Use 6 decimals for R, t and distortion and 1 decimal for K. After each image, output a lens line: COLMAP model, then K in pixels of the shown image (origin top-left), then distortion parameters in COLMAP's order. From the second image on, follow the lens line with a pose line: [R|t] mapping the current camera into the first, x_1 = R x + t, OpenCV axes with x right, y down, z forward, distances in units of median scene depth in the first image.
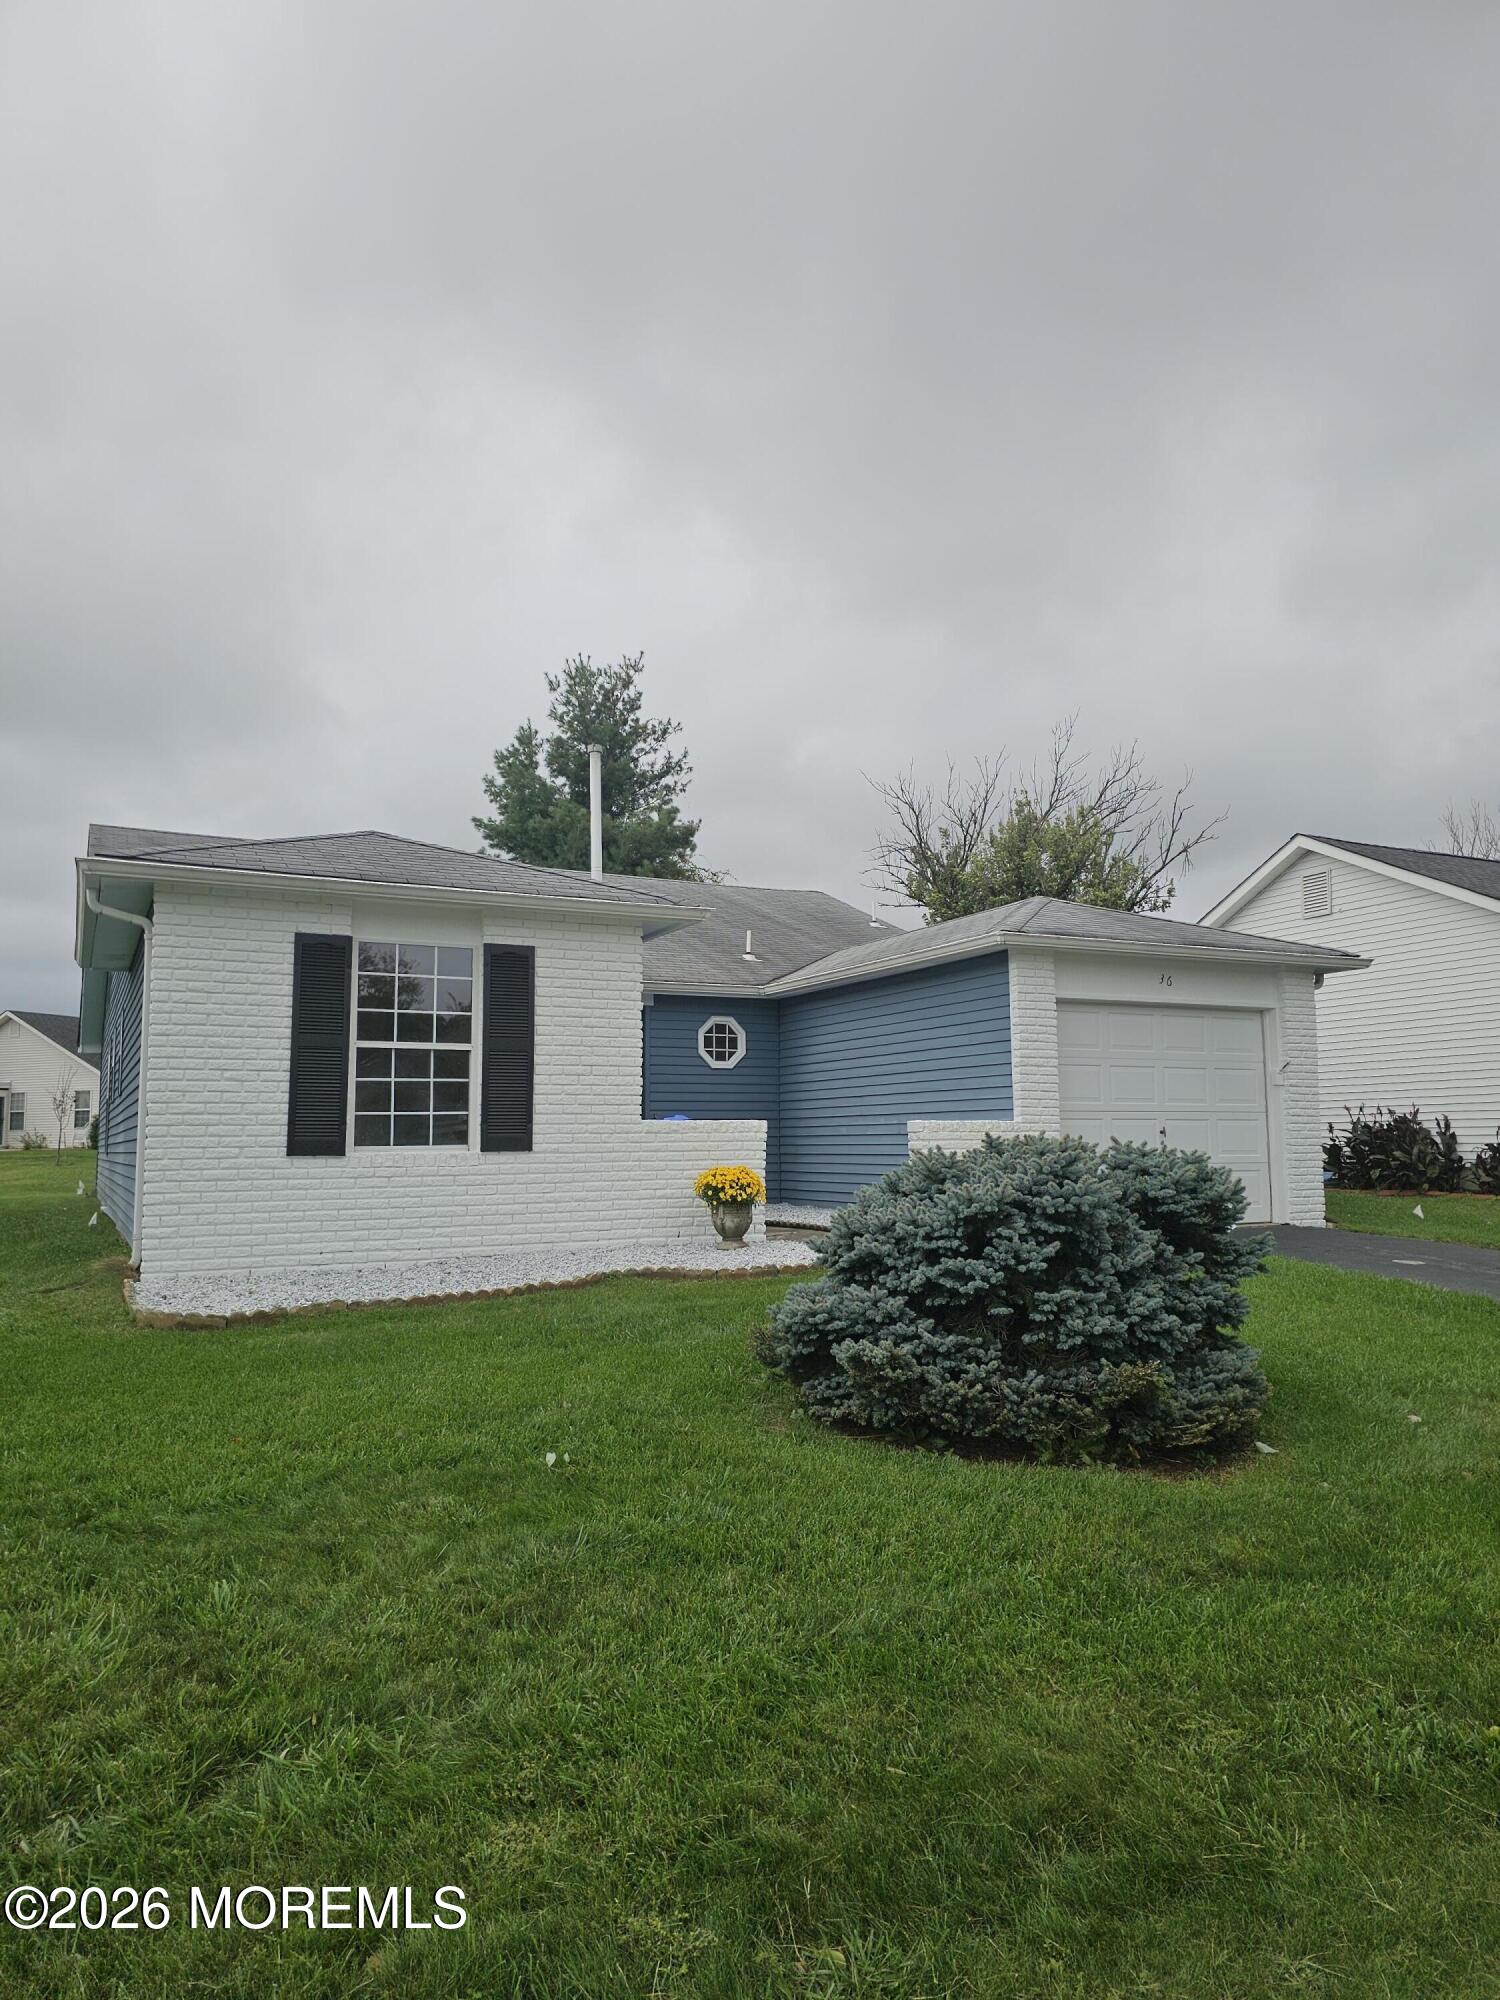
lens RADIAL K [[1340.0, 0, 768.2], [0, 1340.0, 1010.6], [0, 0, 1]] dist [0.052029, -0.046347]
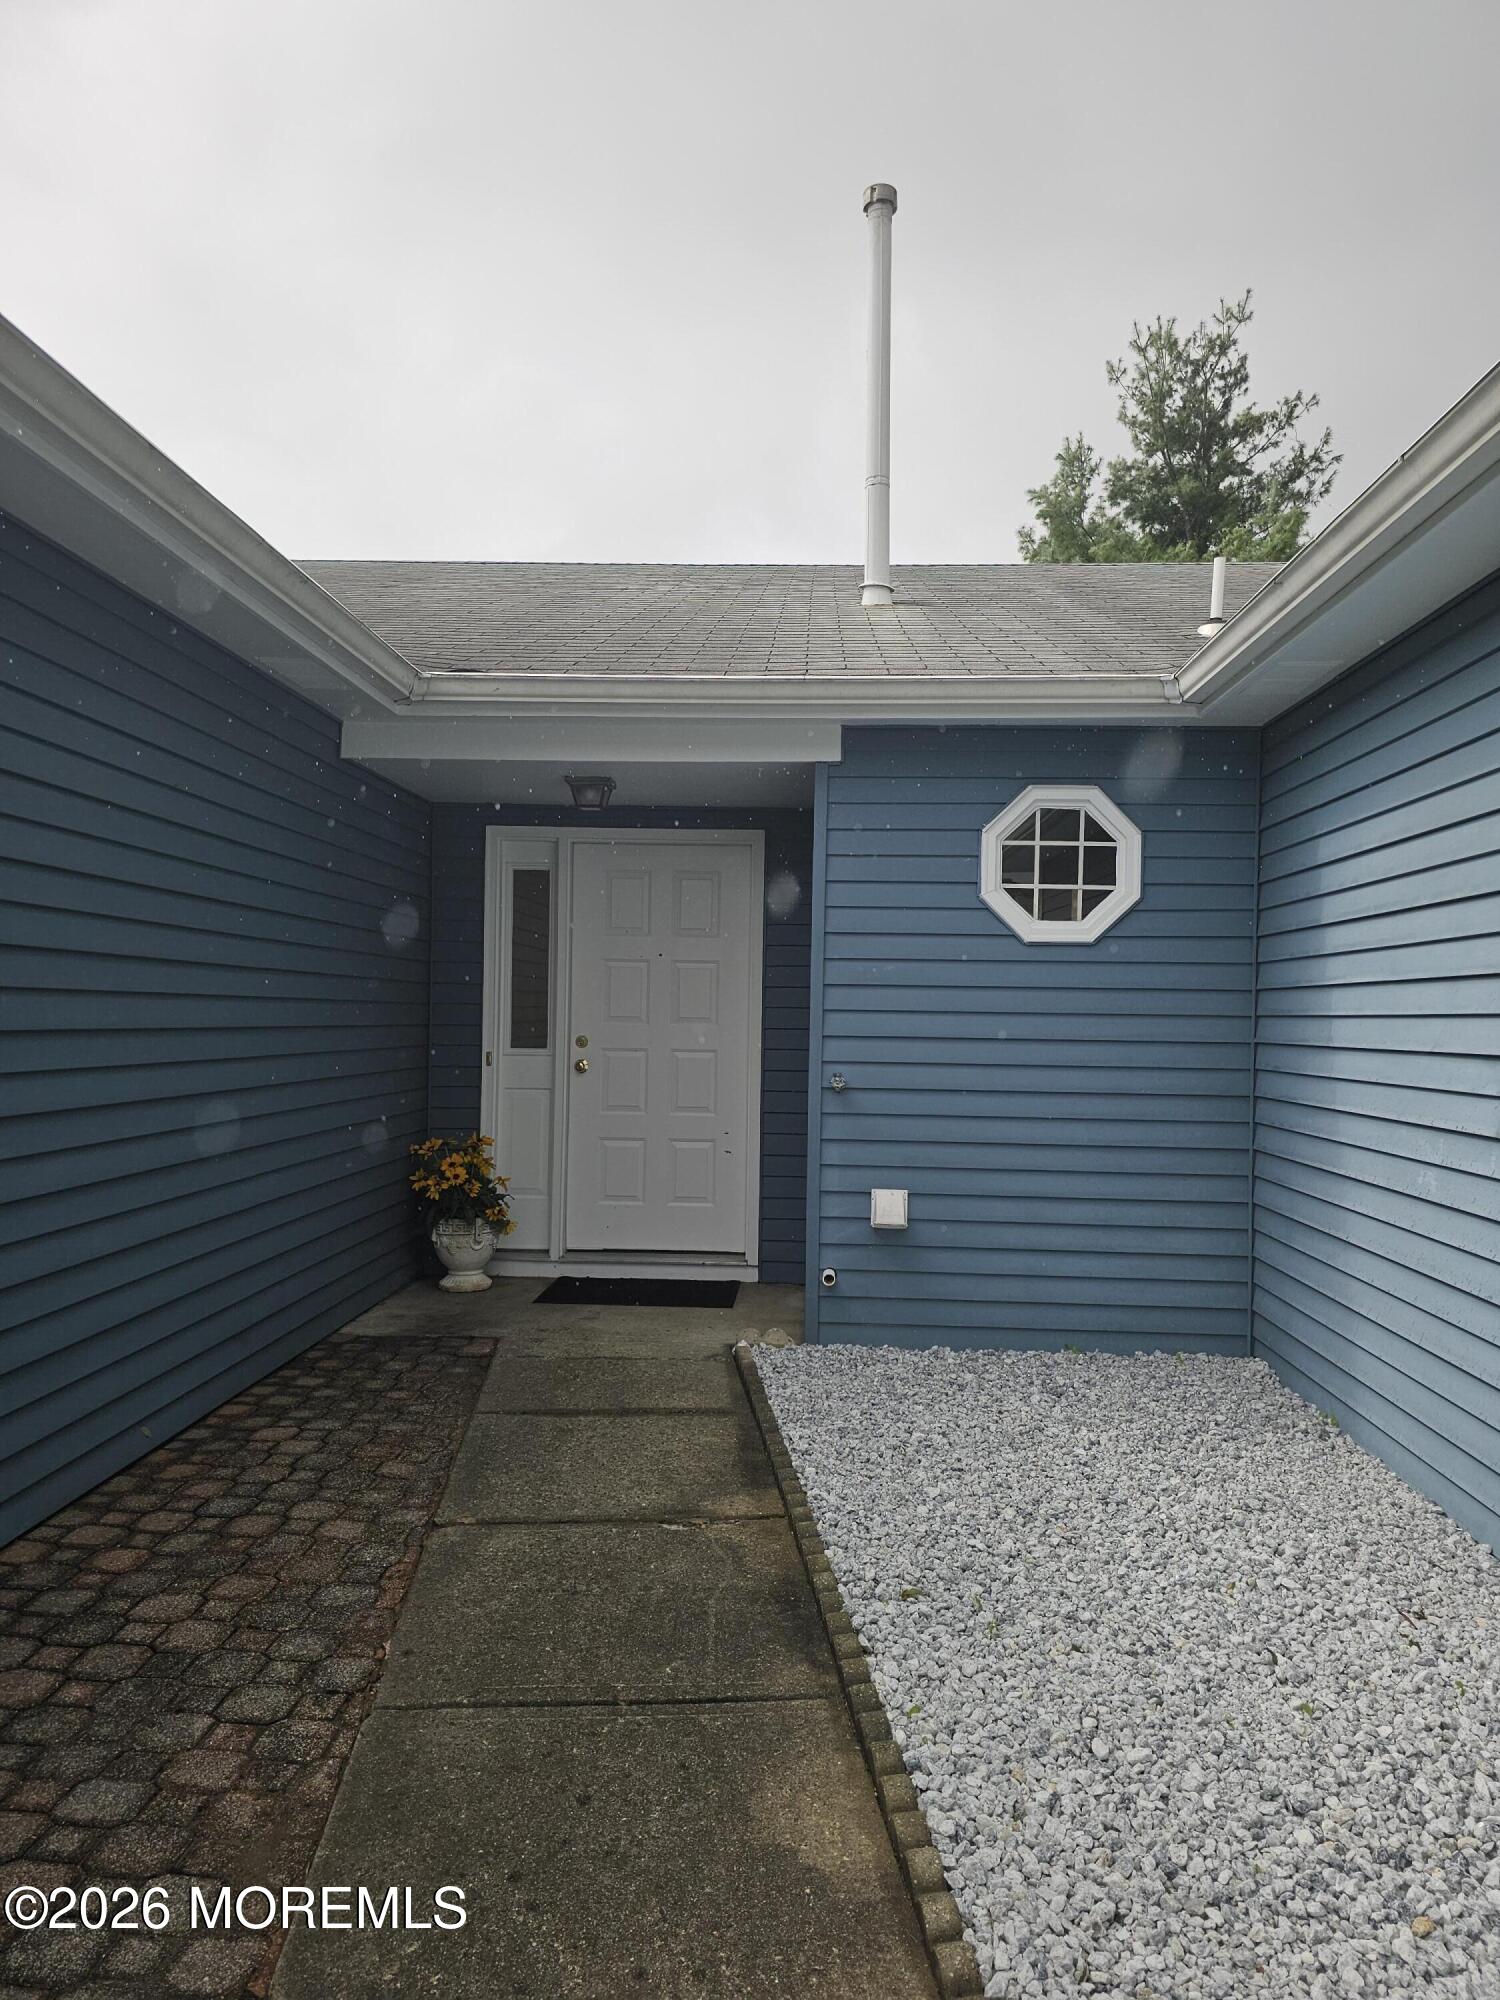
lens RADIAL K [[1340.0, 0, 726.1], [0, 1340.0, 964.2], [0, 0, 1]] dist [0.052029, -0.046347]
pose [[0.857018, 0.008064, -0.515224, 0.078758], [0.026871, 0.997818, 0.060315, 0.030400], [0.514586, -0.065535, 0.854931, 0.776926]]
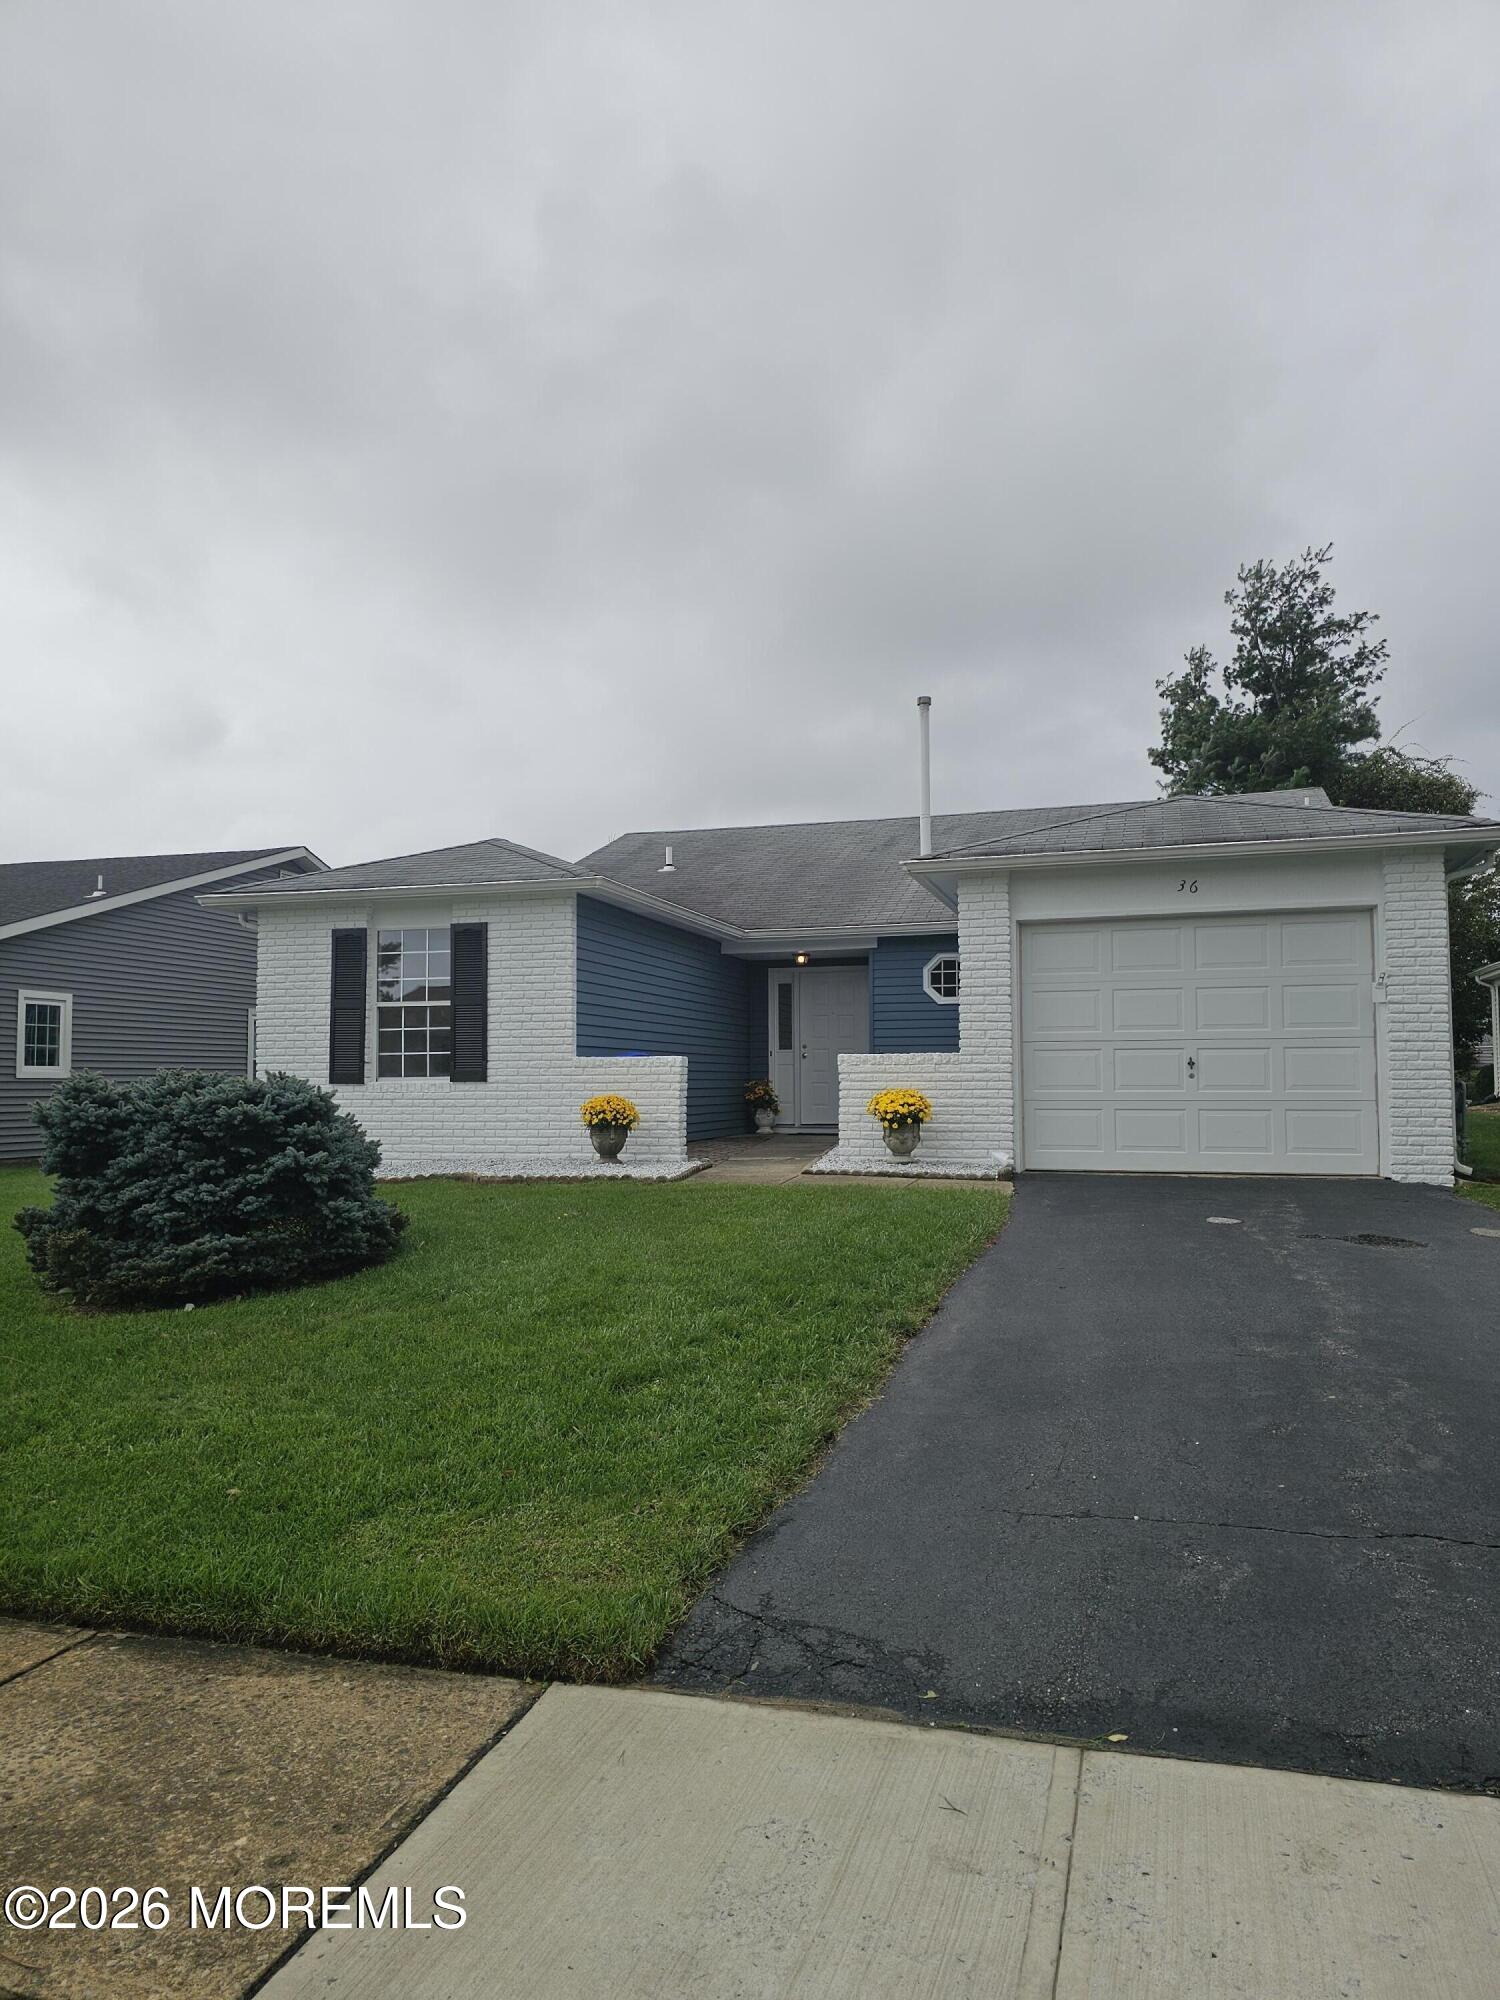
lens RADIAL K [[1340.0, 0, 765.6], [0, 1340.0, 986.6], [0, 0, 1]] dist [0.052029, -0.046347]
pose [[0.728021, -0.045241, -0.684060, 0.659252], [0.066259, 0.997792, 0.004528, 0.018591], [0.682345, -0.048622, 0.729411, 0.179953]]
